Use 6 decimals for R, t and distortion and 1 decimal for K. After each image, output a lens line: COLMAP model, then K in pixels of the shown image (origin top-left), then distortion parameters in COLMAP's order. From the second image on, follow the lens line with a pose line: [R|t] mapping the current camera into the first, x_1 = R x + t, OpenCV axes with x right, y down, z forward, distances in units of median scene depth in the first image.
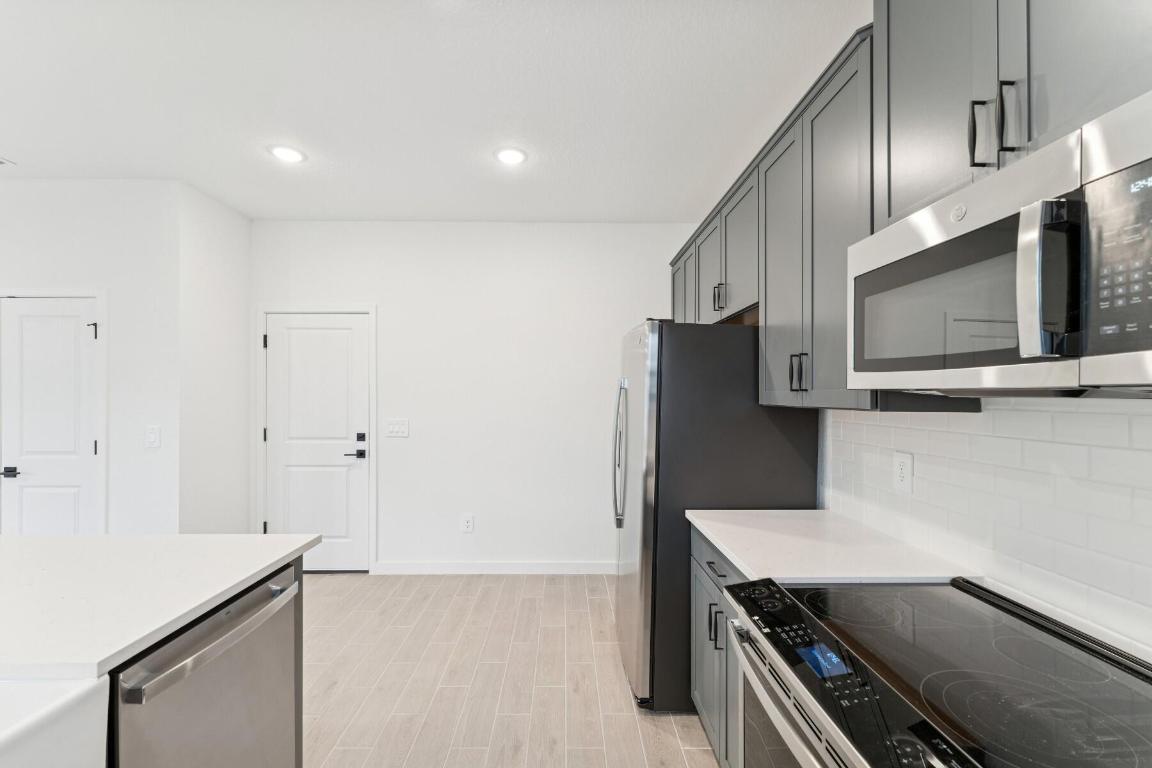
lens RADIAL K [[477.9, 0, 572.3], [0, 477.9, 387.1], [0, 0, 1]] dist [0.002869, 0.000079]
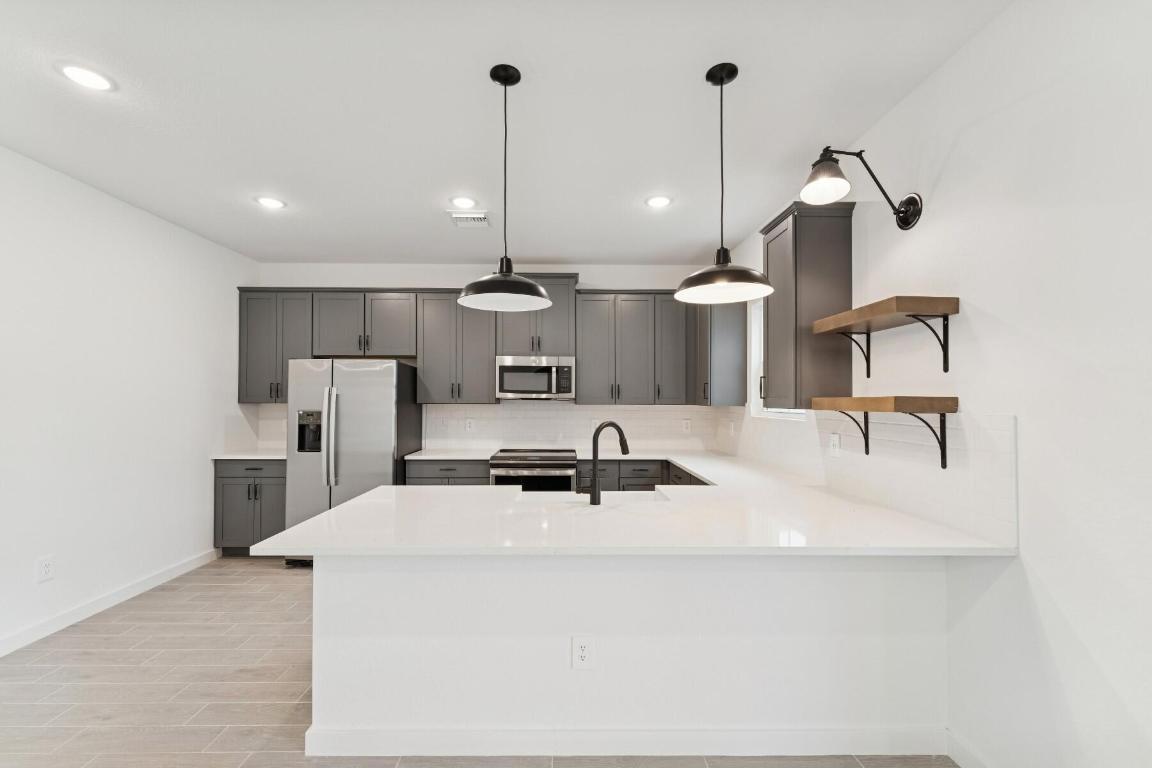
lens RADIAL K [[465.9, 0, 571.2], [0, 465.9, 392.5], [0, 0, 1]] dist [0.000290, 0.000045]
pose [[0.003580, 0.006570, 0.999972, -1.249554], [-0.014451, 0.999874, -0.006517, -0.008751], [-0.999889, -0.014427, 0.003674, 0.209762]]
